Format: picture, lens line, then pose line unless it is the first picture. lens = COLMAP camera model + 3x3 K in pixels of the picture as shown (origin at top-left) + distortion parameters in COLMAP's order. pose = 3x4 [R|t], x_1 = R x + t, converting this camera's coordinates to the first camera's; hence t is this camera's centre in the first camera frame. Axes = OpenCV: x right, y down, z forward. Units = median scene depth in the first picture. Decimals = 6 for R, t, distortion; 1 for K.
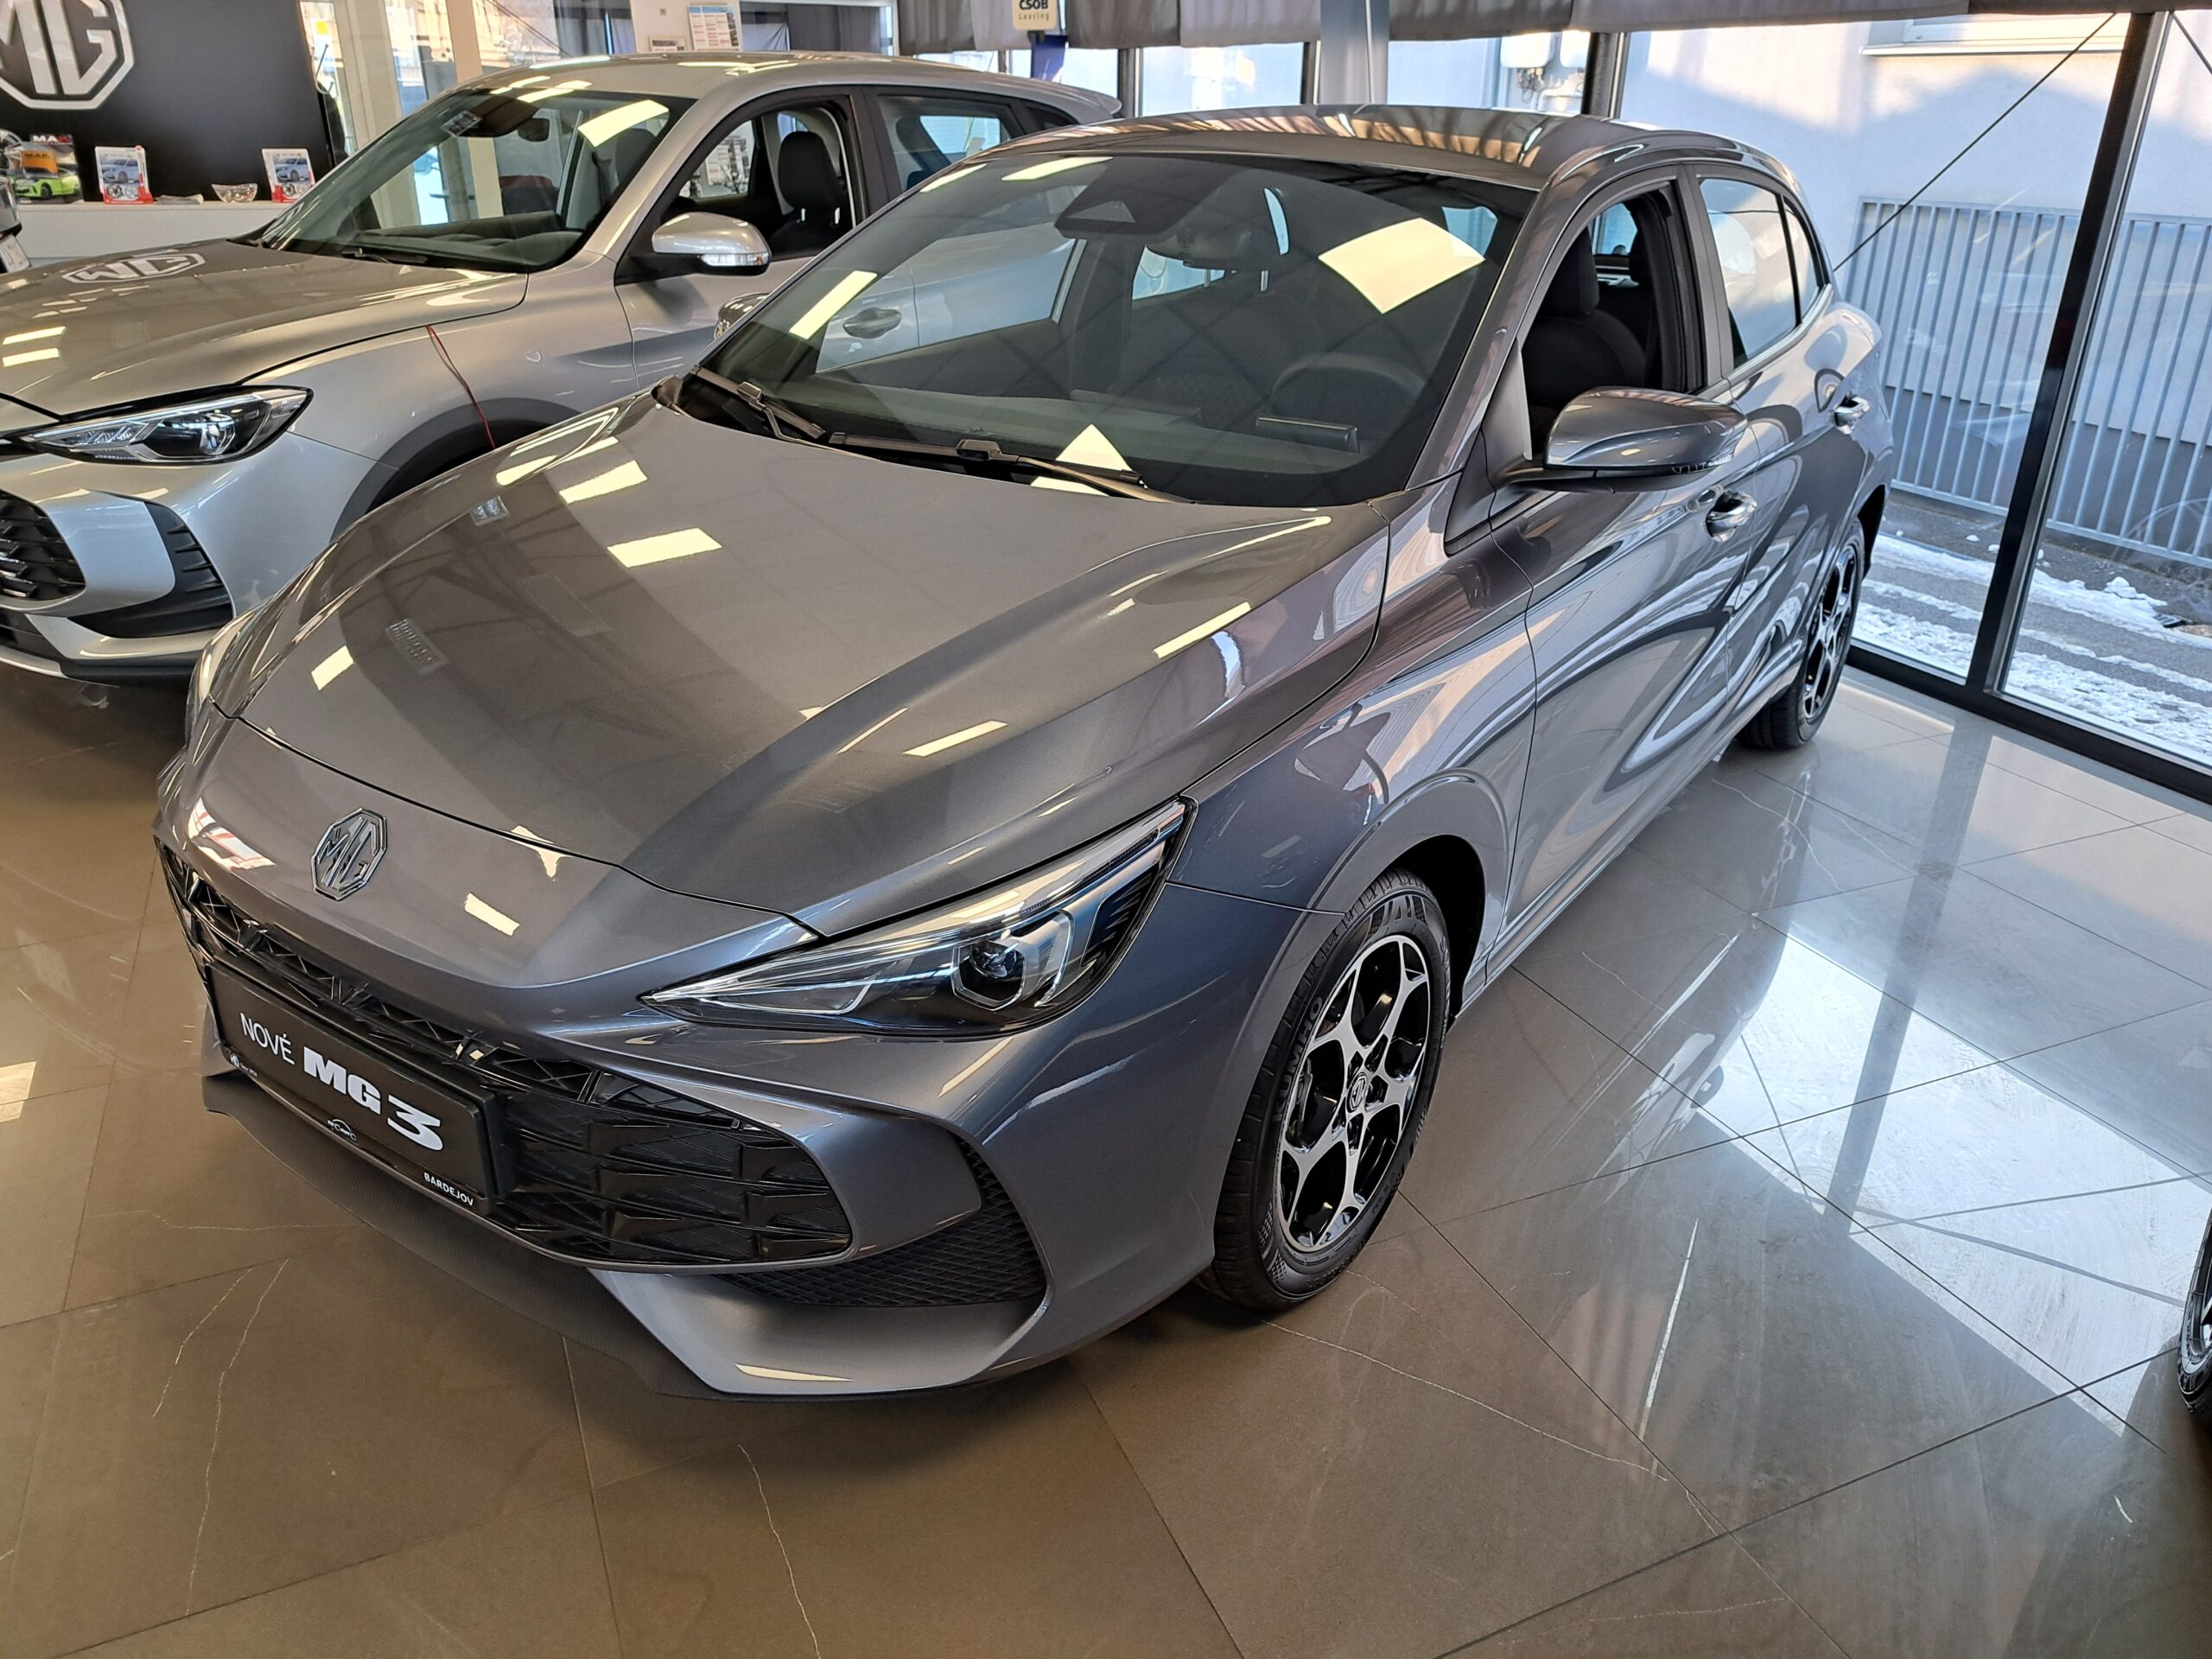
lens RADIAL K [[1645.4, 0, 1159.3], [0, 1645.4, 838.2], [0, 0, 1]] dist [0.047188, 0.009054]
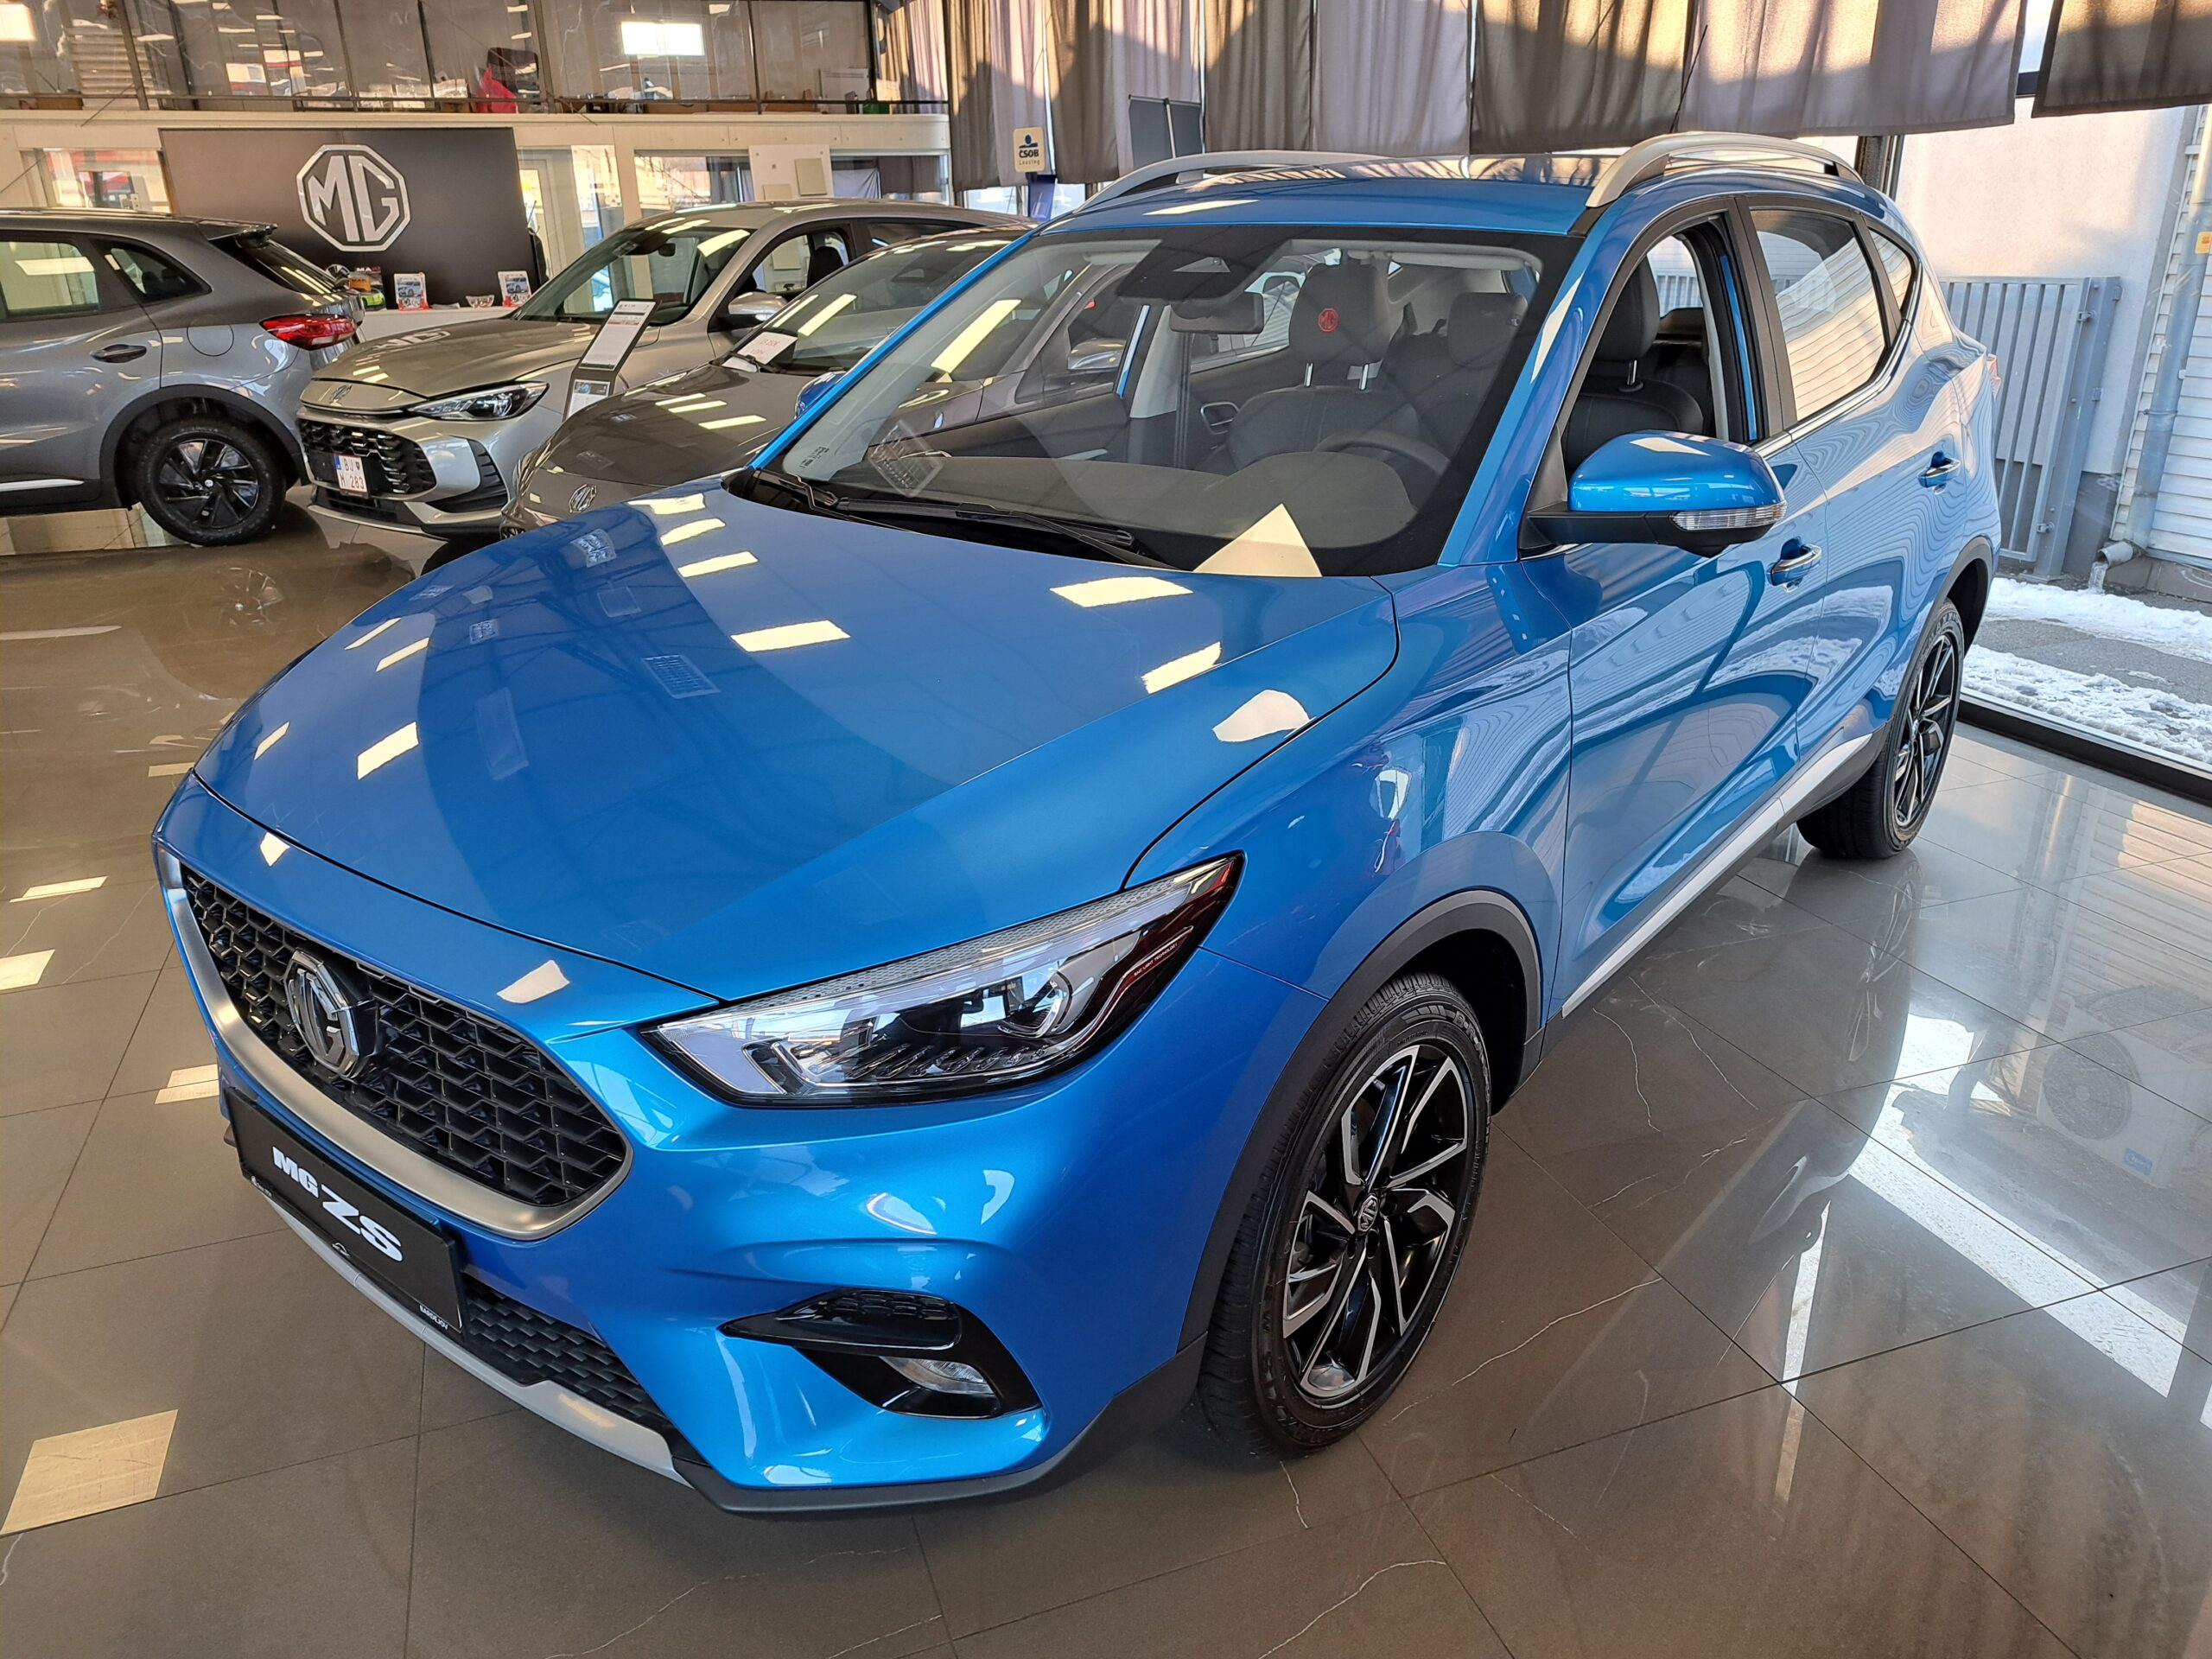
lens RADIAL K [[1640.1, 0, 1106.0], [0, 1640.1, 829.5], [0, 0, 1]] dist [0.110059, -0.001433]
pose [[0.994373, 0.003091, -0.105887, 0.166983], [-0.010095, 0.997790, -0.065673, 0.180722], [0.105450, 0.066373, 0.992207, -0.401348]]
